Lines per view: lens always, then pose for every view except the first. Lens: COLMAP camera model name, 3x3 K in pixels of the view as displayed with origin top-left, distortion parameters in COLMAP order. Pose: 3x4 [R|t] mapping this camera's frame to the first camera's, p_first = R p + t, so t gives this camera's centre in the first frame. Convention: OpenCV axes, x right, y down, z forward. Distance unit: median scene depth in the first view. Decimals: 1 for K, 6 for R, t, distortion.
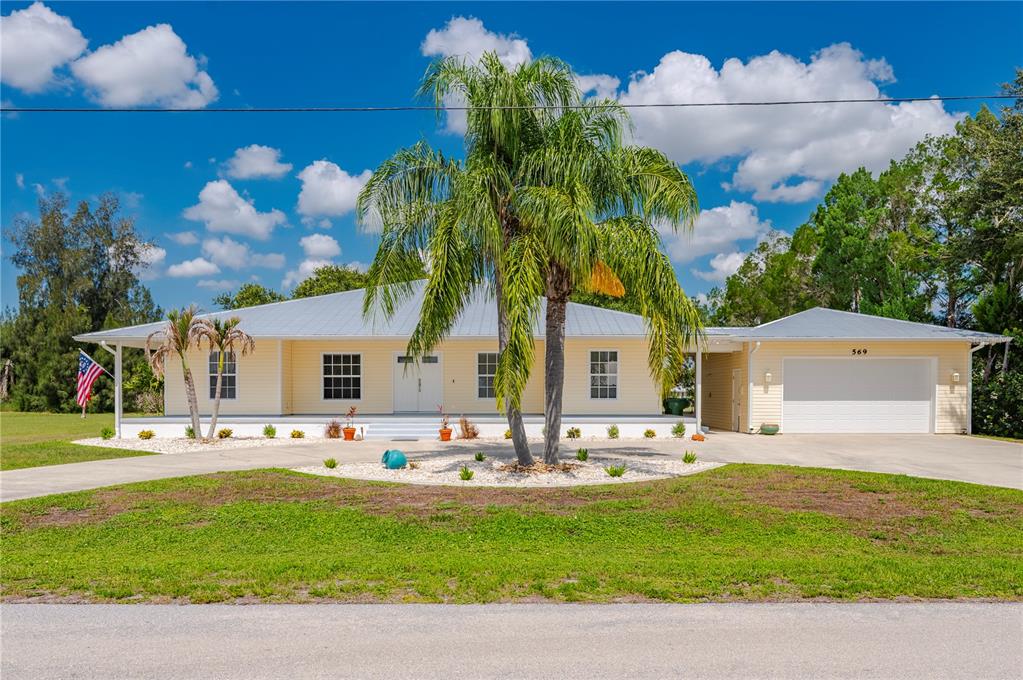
lens RADIAL K [[796.8, 0, 487.3], [0, 796.8, 420.1], [0, 0, 1]] dist [-0.000698, -0.003973]
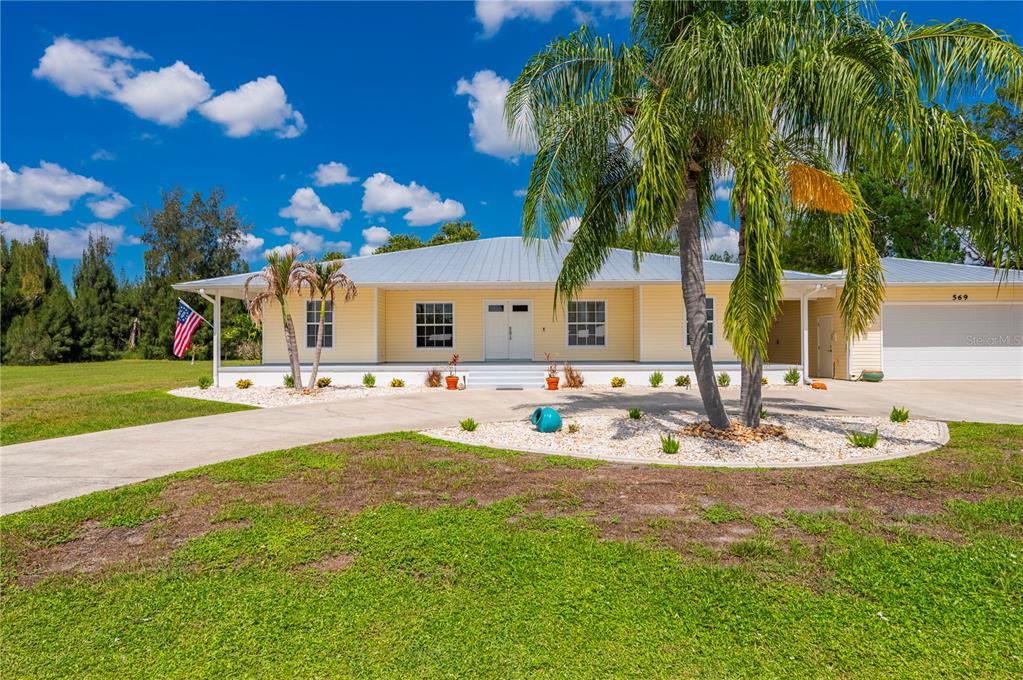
lens RADIAL K [[588.9, 0, 484.5], [0, 588.9, 345.7], [0, 0, 1]] dist [-0.002045, -0.000954]
pose [[0.999822, -0.003841, -0.018445, -0.110057], [0.003271, 0.999519, -0.030834, -0.004869], [0.018555, 0.030768, 0.999354, 0.259709]]
